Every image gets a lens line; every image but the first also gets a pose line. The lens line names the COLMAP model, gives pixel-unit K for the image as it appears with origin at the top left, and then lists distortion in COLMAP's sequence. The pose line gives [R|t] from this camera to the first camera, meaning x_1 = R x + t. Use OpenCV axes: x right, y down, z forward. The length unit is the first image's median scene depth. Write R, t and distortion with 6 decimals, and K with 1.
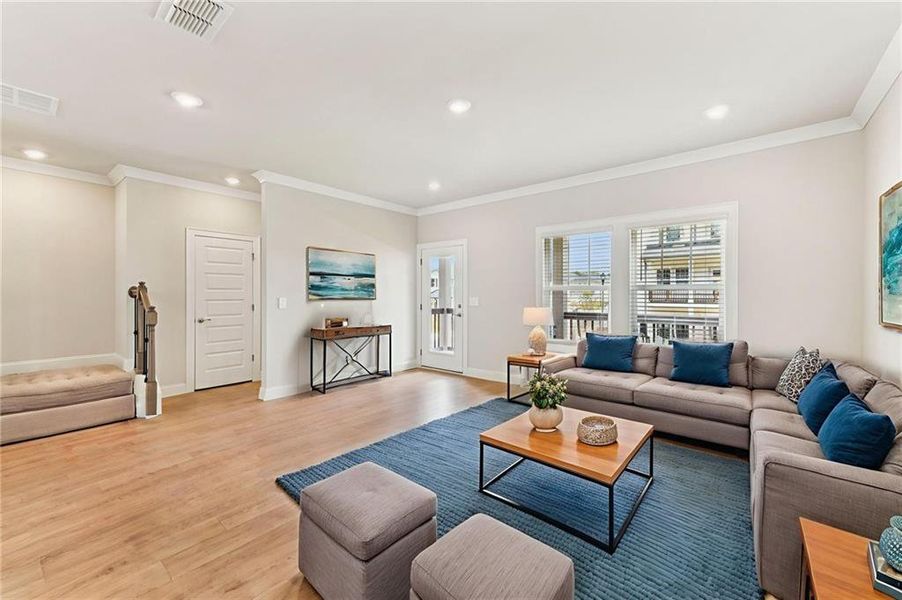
lens RADIAL K [[366.7, 0, 447.6], [0, 366.7, 296.4], [0, 0, 1]] dist [0.014306, 0.000236]
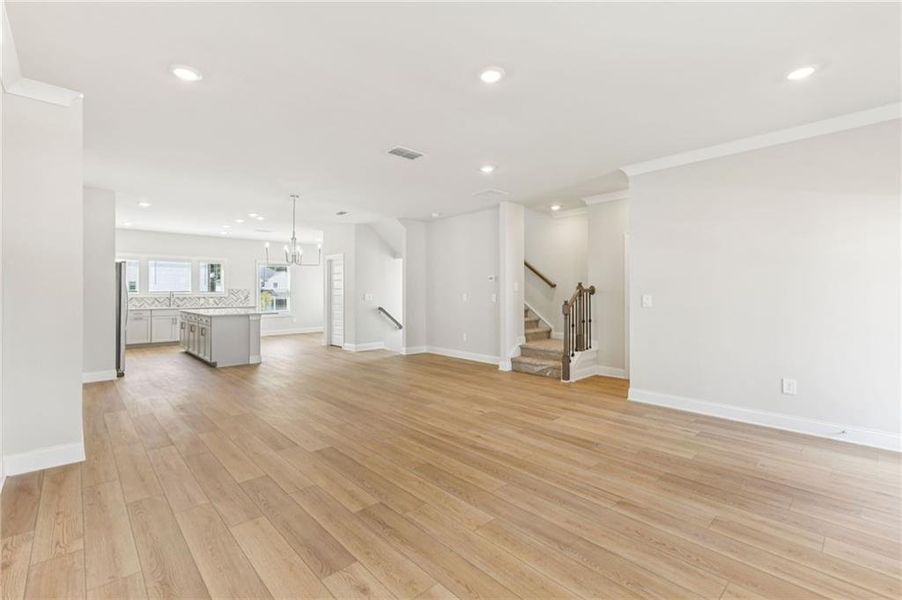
lens RADIAL K [[394.6, 0, 446.8], [0, 394.6, 292.3], [0, 0, 1]] dist [-0.002296, -0.000197]
pose [[-0.121282, 0.000174, -0.992618, 0.598076], [-0.003711, 0.999993, 0.000629, -0.002522], [0.992611, 0.003760, -0.121281, 0.633537]]
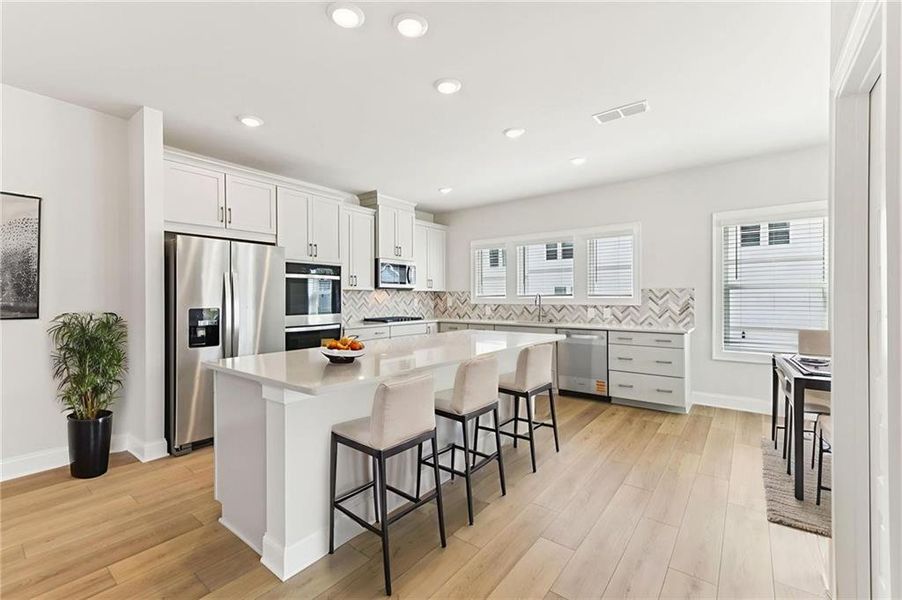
lens RADIAL K [[385.4, 0, 451.0], [0, 385.4, 300.0], [0, 0, 1]] dist [0.001691, -0.000024]
pose [[-0.999214, 0.001978, -0.039590, -1.030986], [0.001580, 0.999948, 0.010066, 0.002529], [0.039608, 0.009996, -0.999165, 0.090013]]
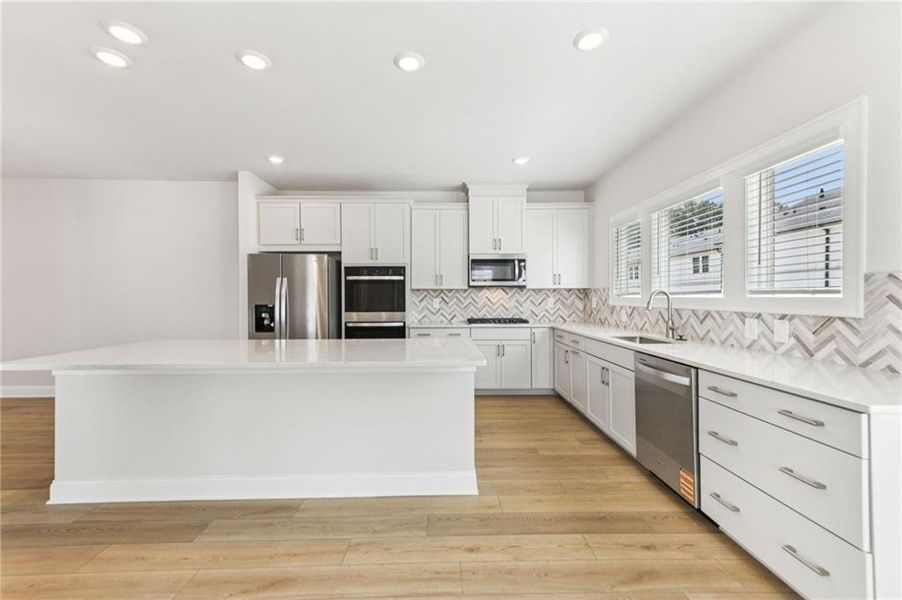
lens RADIAL K [[366.7, 0, 447.6], [0, 366.7, 296.4], [0, 0, 1]] dist [0.014306, 0.000236]
pose [[-0.652292, 0.001913, 0.757966, -1.617687], [0.004831, 0.999987, 0.001634, 0.004175], [-0.757953, 0.004728, -0.652292, -0.373495]]
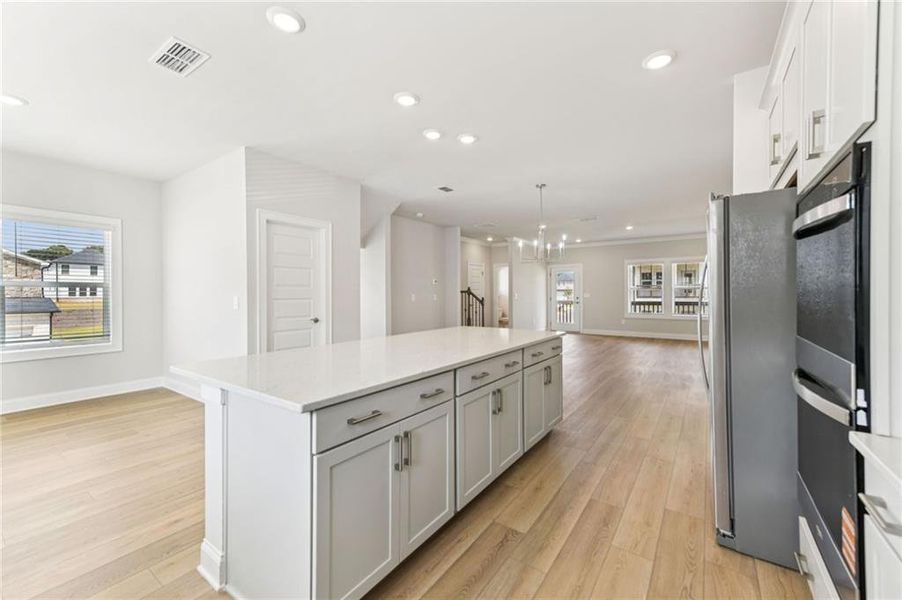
lens RADIAL K [[366.7, 0, 447.6], [0, 366.7, 296.4], [0, 0, 1]] dist [0.014306, 0.000236]
pose [[0.996999, -0.005697, 0.077206, -1.030740], [0.005459, 0.999980, 0.003298, 0.009419], [-0.077223, -0.002867, 0.997010, -1.132300]]
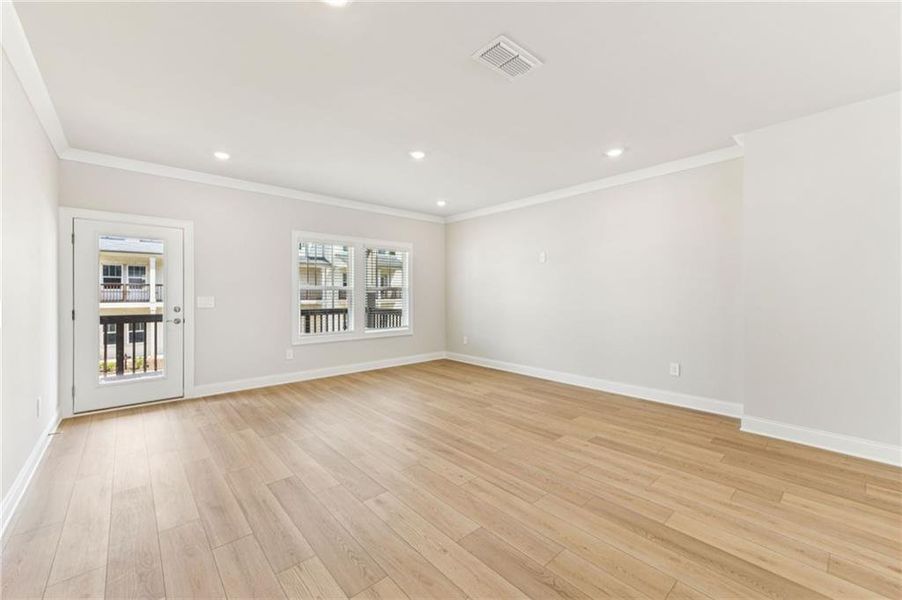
lens RADIAL K [[366.7, 0, 447.6], [0, 366.7, 296.4], [0, 0, 1]] dist [0.014306, 0.000236]
pose [[0.150378, -0.006286, 0.988609, -0.809148], [0.004764, 0.999973, 0.005634, -0.001654], [-0.988617, 0.003863, 0.150404, 0.435066]]
